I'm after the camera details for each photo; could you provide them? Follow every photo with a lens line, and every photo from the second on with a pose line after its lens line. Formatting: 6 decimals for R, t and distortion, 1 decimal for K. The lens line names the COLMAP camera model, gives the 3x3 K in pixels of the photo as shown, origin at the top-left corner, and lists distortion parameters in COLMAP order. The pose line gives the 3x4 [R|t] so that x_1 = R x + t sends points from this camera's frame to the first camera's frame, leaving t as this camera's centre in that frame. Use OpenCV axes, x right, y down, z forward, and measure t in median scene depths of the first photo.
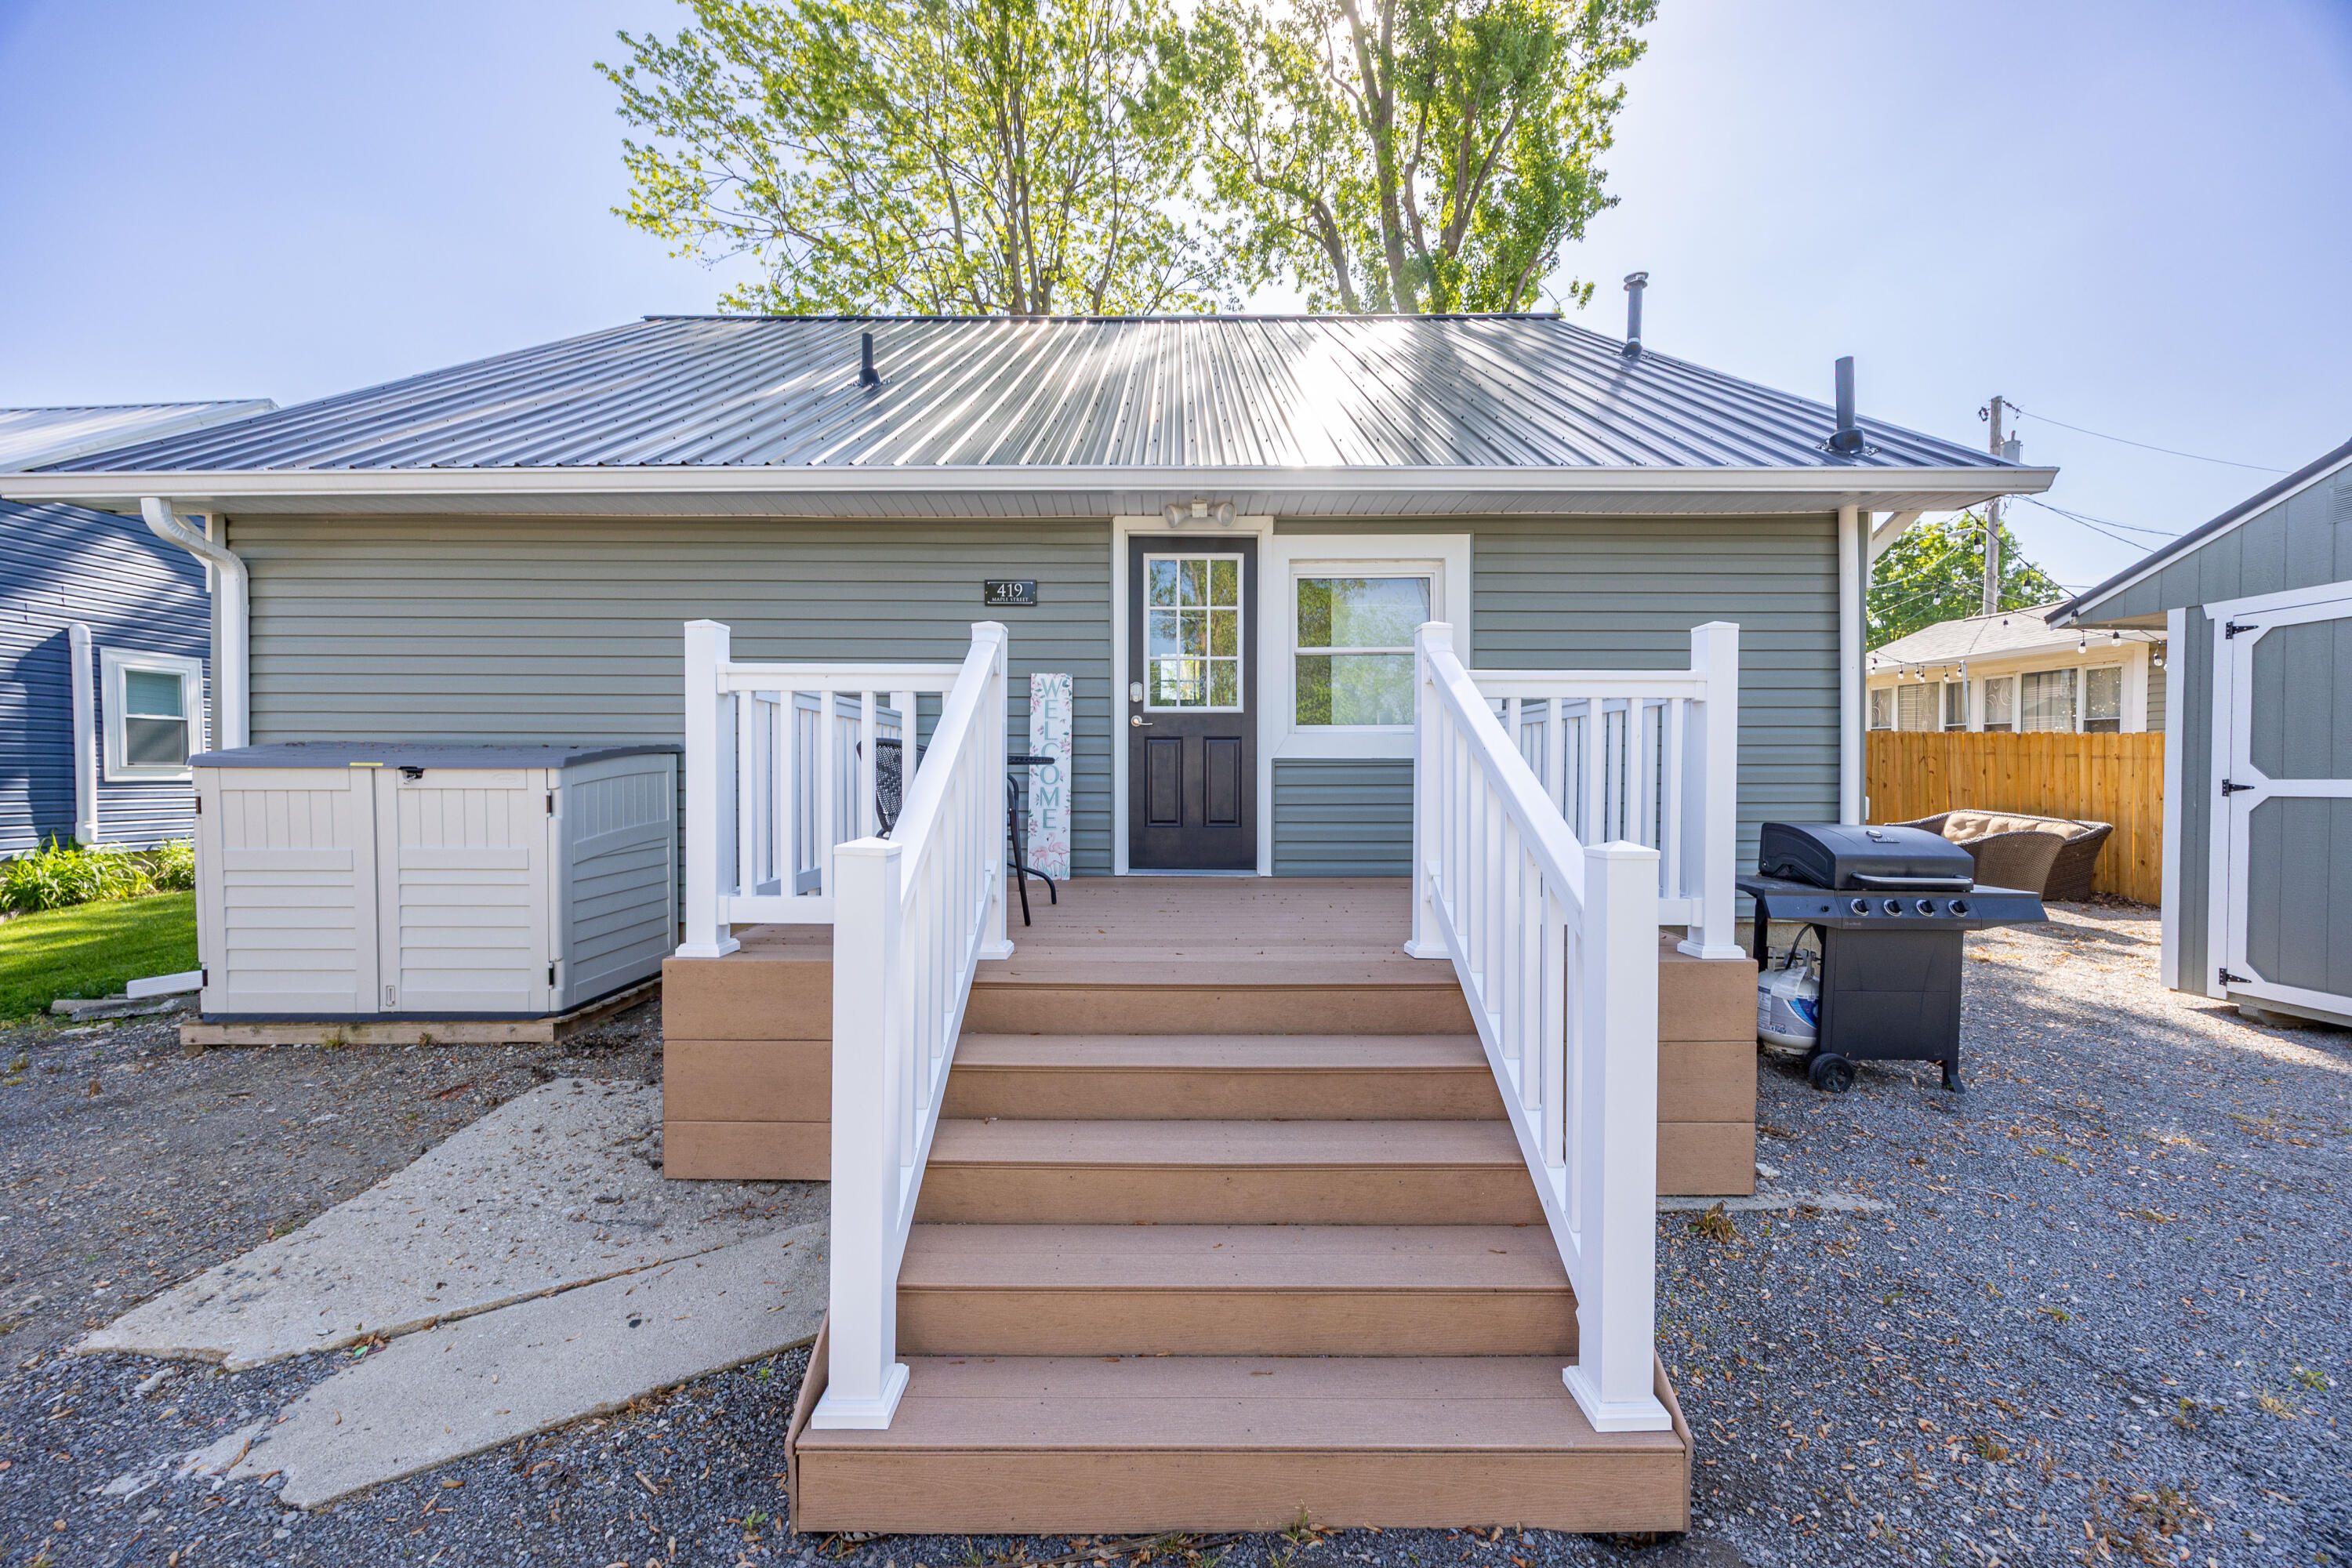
lens RADIAL K [[905.0, 0, 1146.6], [0, 905.0, 788.8], [0, 0, 1]] dist [-0.013457, -0.000051]
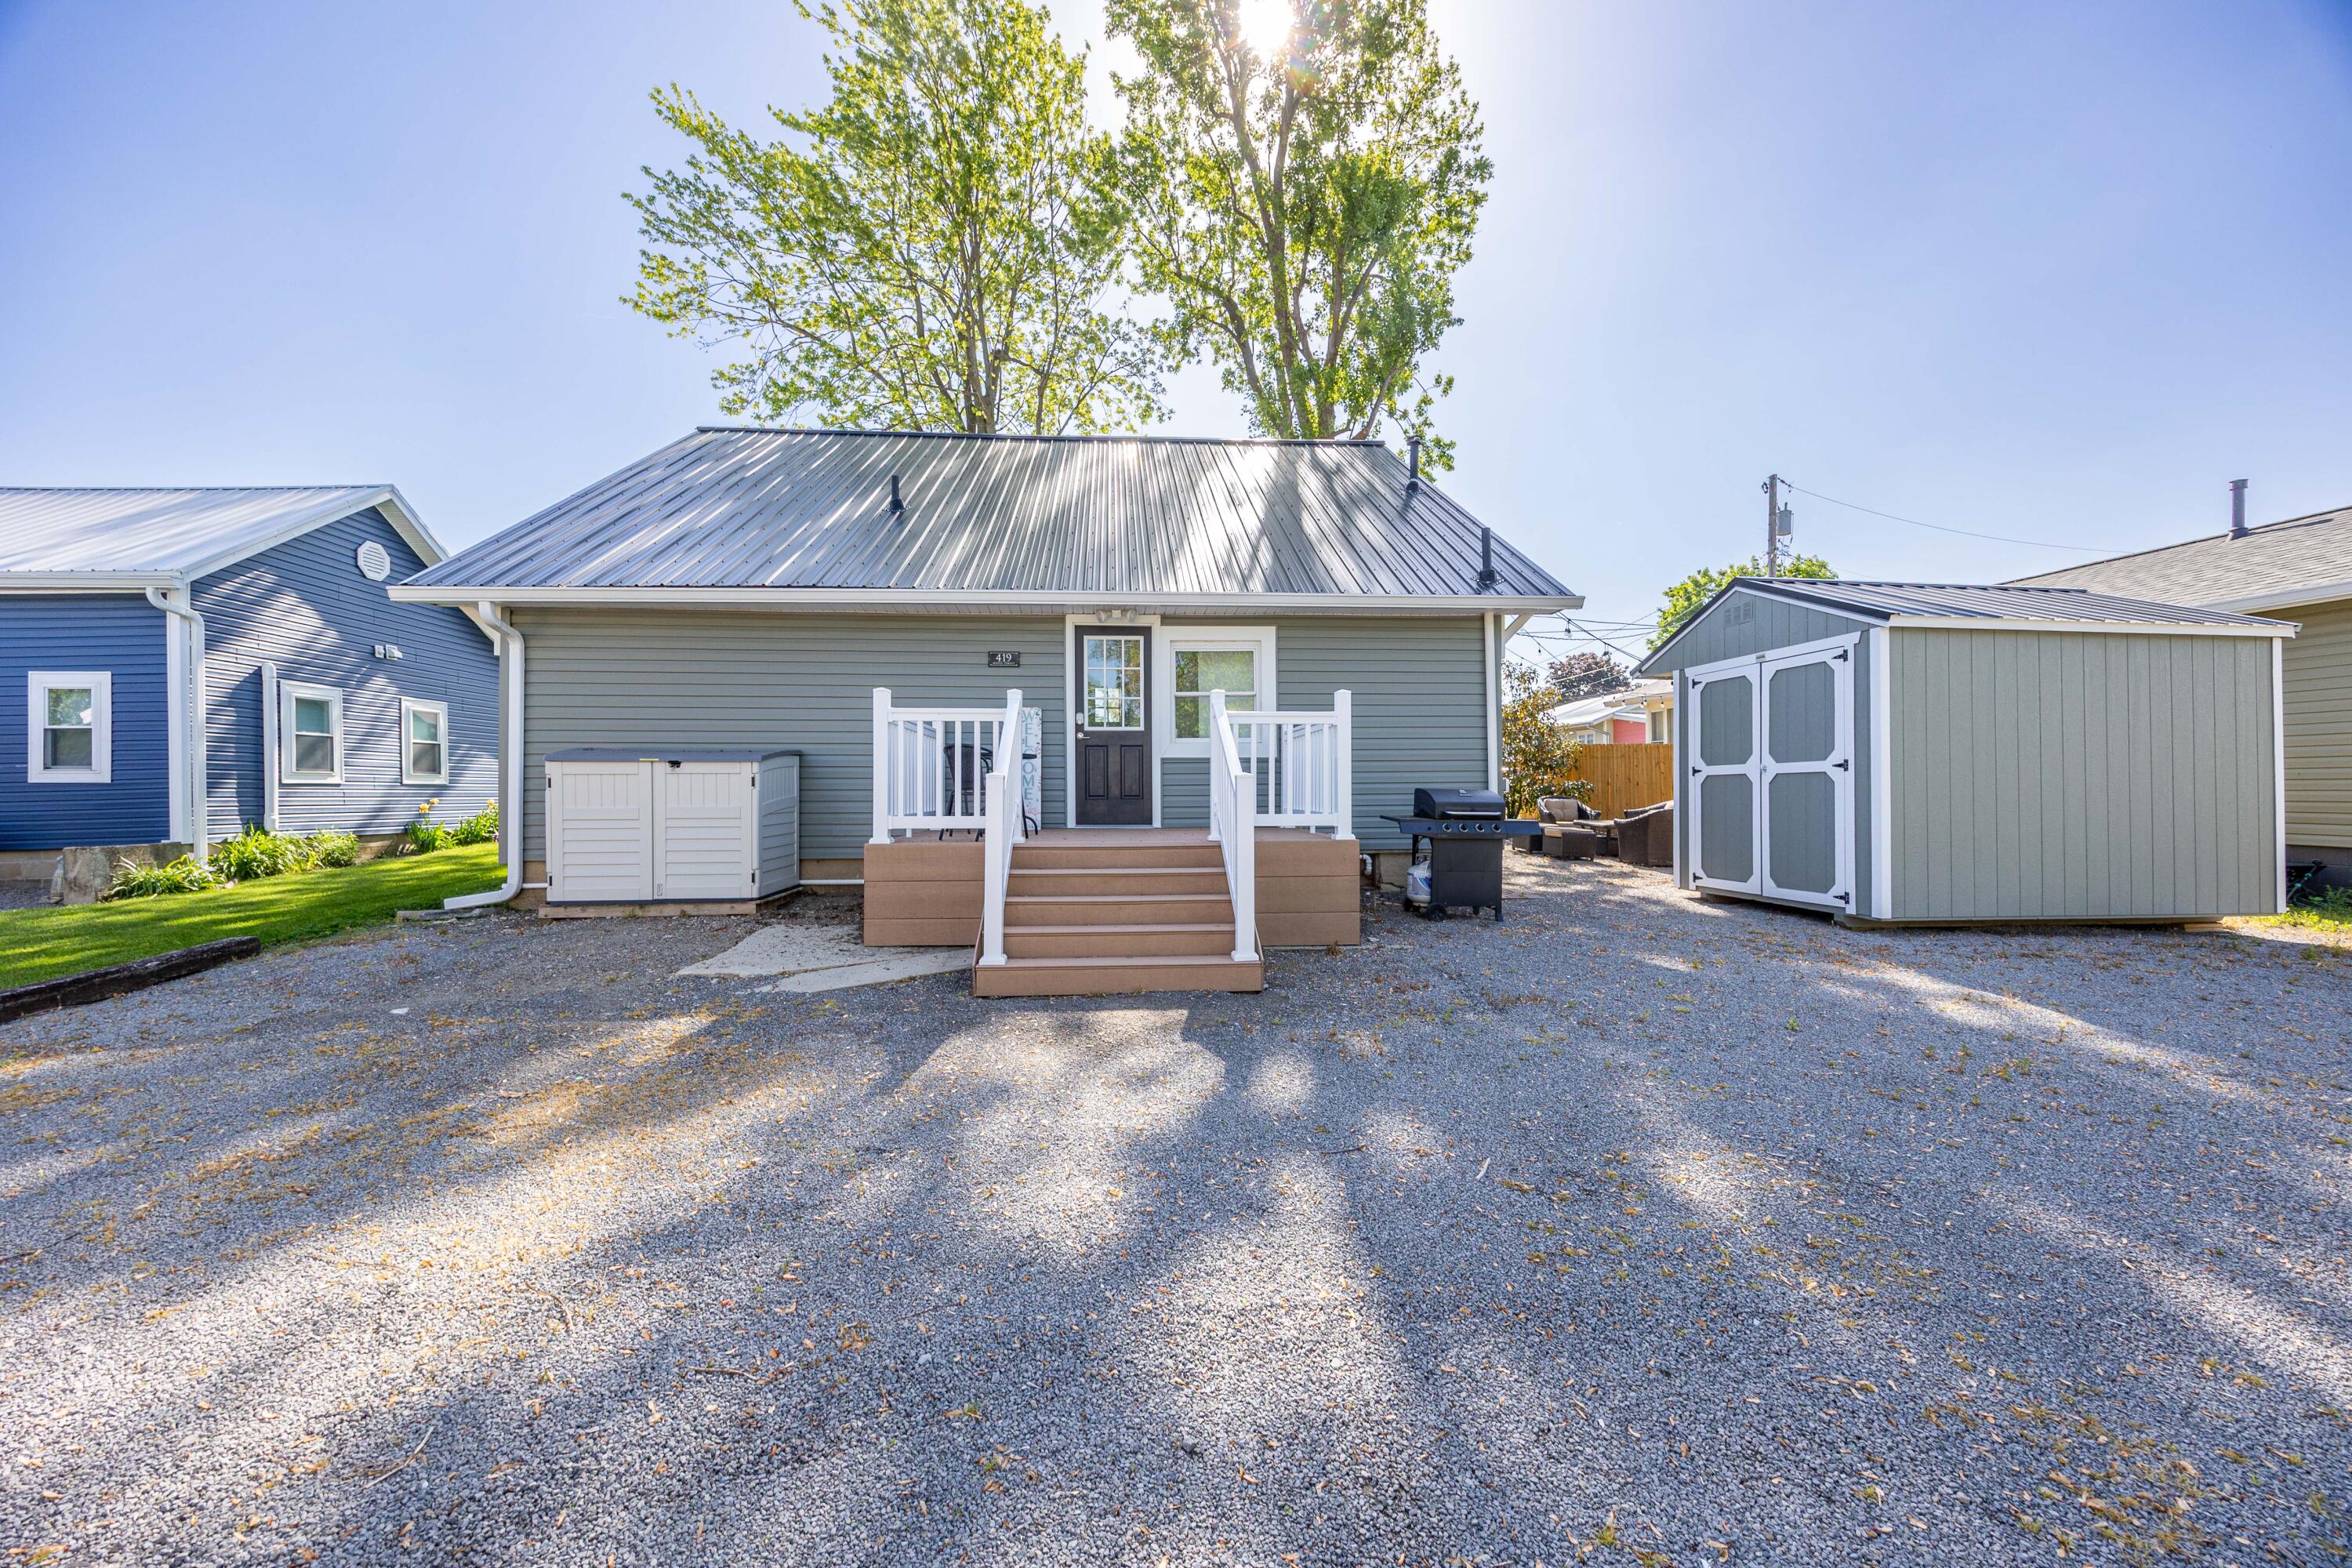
lens RADIAL K [[917.8, 0, 1171.9], [0, 917.8, 775.1], [0, 0, 1]] dist [-0.000409, 0.000034]
pose [[0.995509, -0.005424, 0.094514, -0.002122], [0.008787, 0.999342, -0.035205, 0.039012], [-0.094261, 0.035877, 0.994901, -0.465638]]
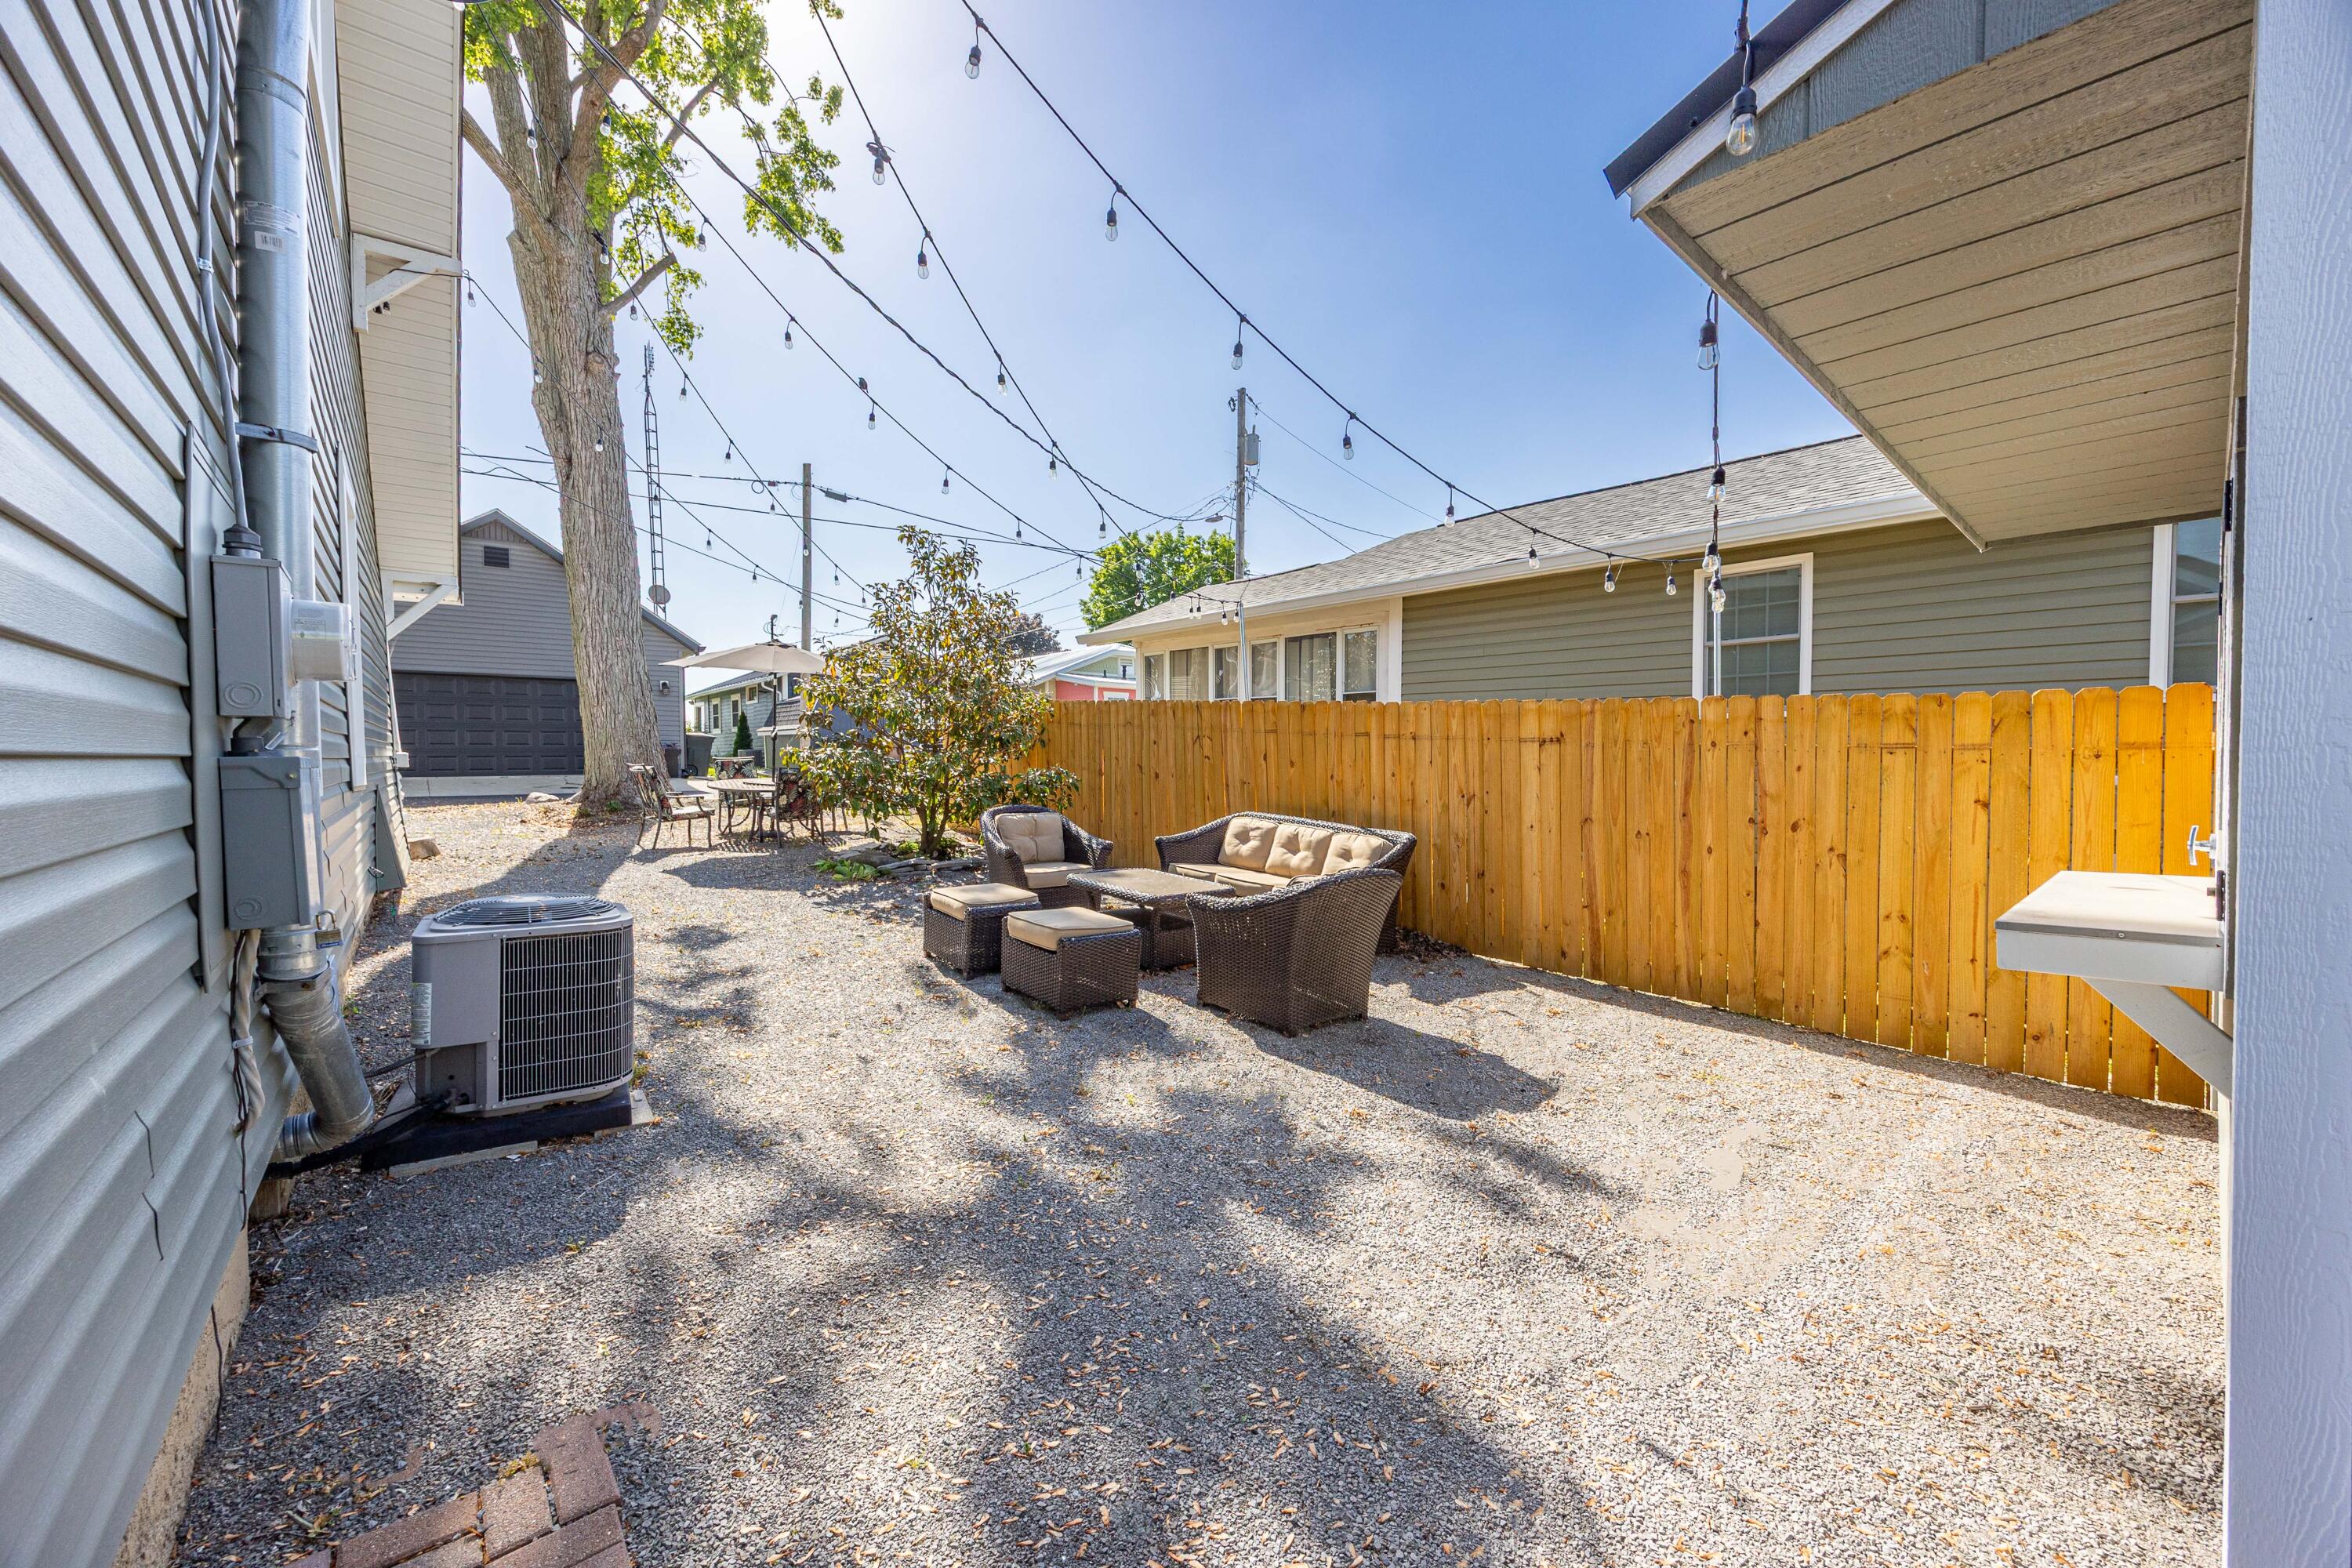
lens RADIAL K [[899.3, 0, 1176.0], [0, 899.3, 784.0], [0, 0, 1]] dist [-0.000997, -0.000044]
pose [[0.763255, -0.026109, 0.645570, 0.568310], [0.015838, 0.999639, 0.021704, -0.019494], [-0.645904, -0.006341, 0.763393, 0.675072]]
